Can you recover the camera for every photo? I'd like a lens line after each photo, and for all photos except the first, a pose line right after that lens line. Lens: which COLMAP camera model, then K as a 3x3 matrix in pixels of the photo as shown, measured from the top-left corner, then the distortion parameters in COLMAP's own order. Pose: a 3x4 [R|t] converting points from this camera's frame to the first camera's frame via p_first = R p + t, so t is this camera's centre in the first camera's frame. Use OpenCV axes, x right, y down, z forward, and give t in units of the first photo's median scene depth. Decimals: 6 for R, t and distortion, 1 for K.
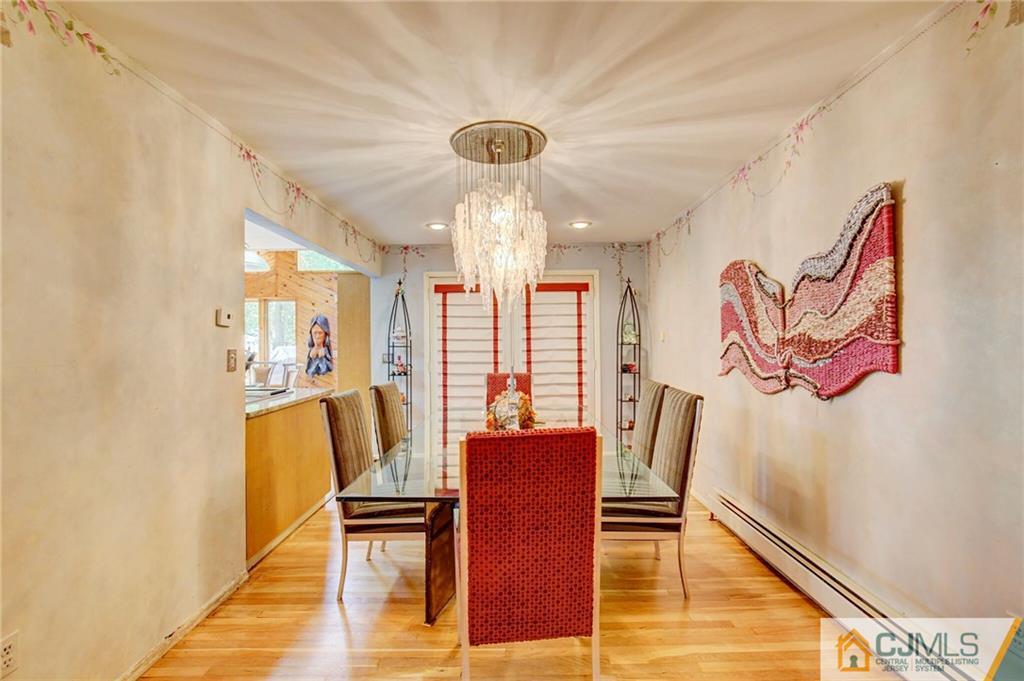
lens RADIAL K [[477.4, 0, 514.1], [0, 477.4, 343.1], [0, 0, 1]] dist [-0.031773, 0.001302]
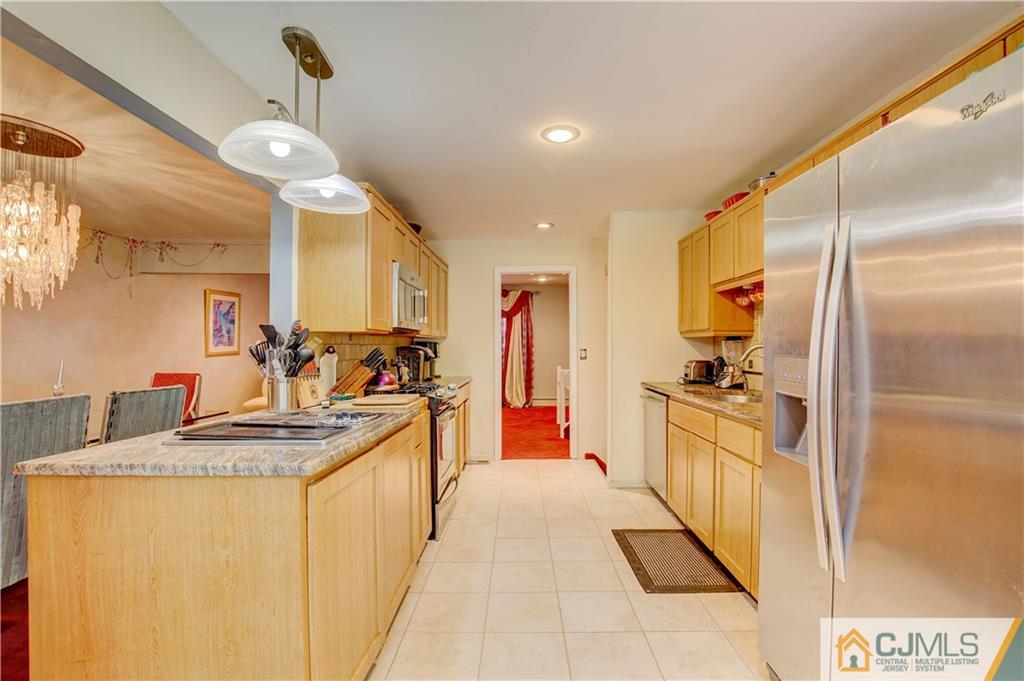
lens RADIAL K [[472.0, 0, 513.7], [0, 472.0, 341.8], [0, 0, 1]] dist [-0.027650, 0.000685]
pose [[-0.999668, -0.002219, 0.025690, -1.212734], [-0.002455, 0.999955, -0.009176, 0.010068], [-0.025668, -0.009236, -0.999628, 2.158518]]
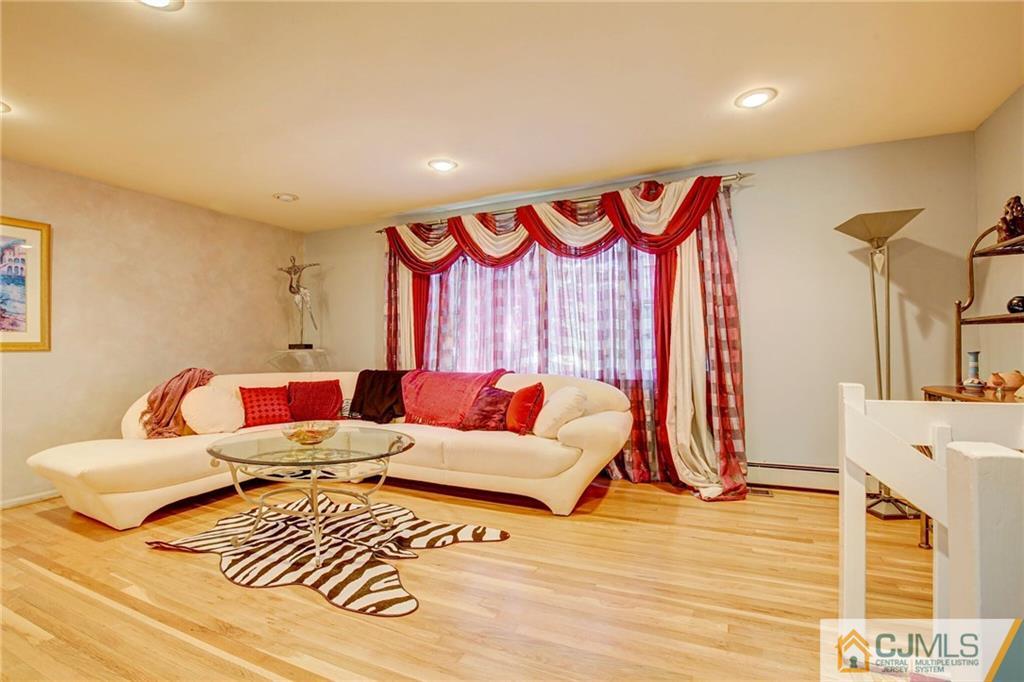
lens RADIAL K [[472.0, 0, 513.7], [0, 472.0, 342.3], [0, 0, 1]] dist [-0.027650, 0.000685]
pose [[-0.898088, 0.016387, 0.439511, -1.297007], [0.011350, 0.999836, -0.014086, 0.083246], [-0.439670, -0.007662, -0.898127, -0.170010]]
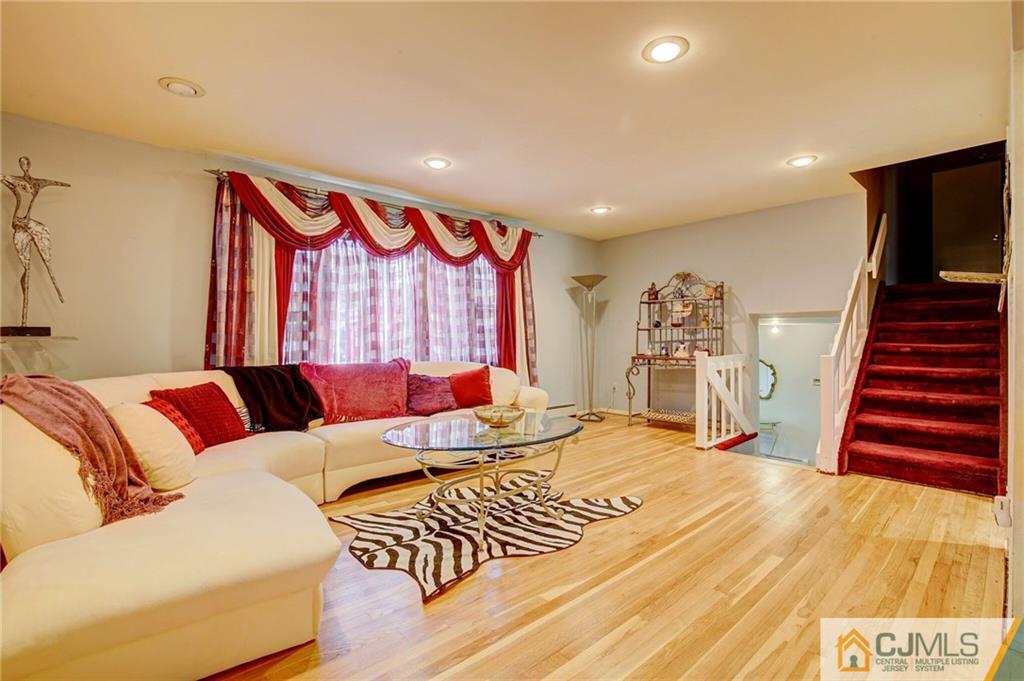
lens RADIAL K [[472.0, 0, 513.7], [0, 472.0, 341.8], [0, 0, 1]] dist [-0.027650, 0.000685]
pose [[-0.748561, 0.006142, -0.663037, 0.365449], [0.006645, 0.999976, 0.001762, 0.092582], [0.663032, -0.003087, -0.748584, -0.069490]]
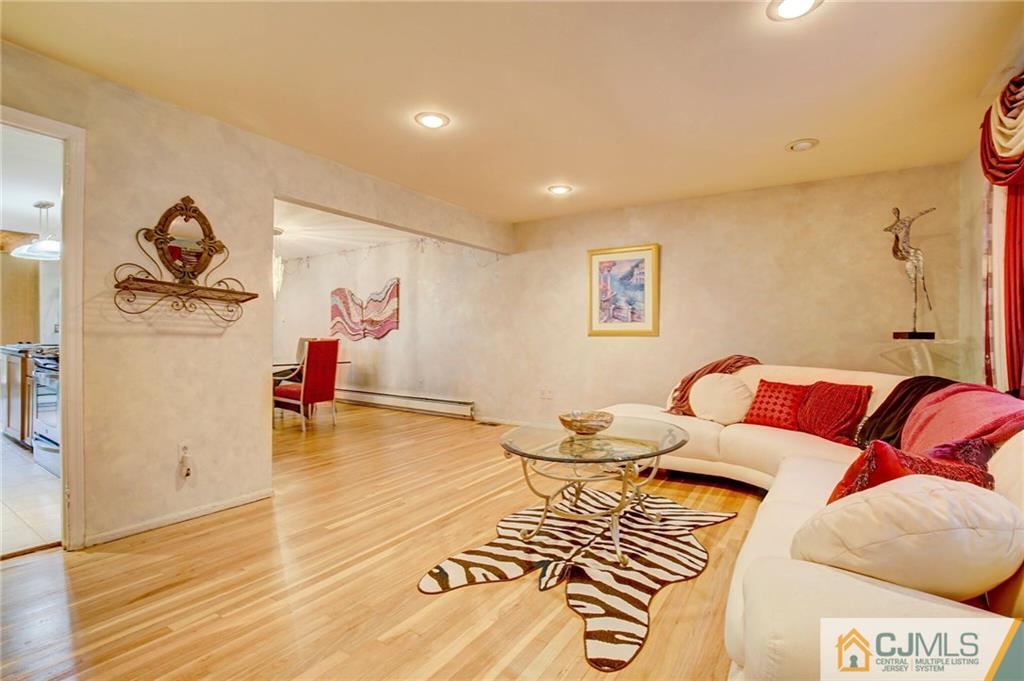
lens RADIAL K [[472.0, 0, 513.7], [0, 472.0, 341.8], [0, 0, 1]] dist [-0.027650, 0.000685]
pose [[0.554946, -0.006203, 0.831863, -1.379741], [-0.011479, 0.999820, 0.015114, 0.074312], [-0.831807, -0.017936, 0.554775, -1.426572]]
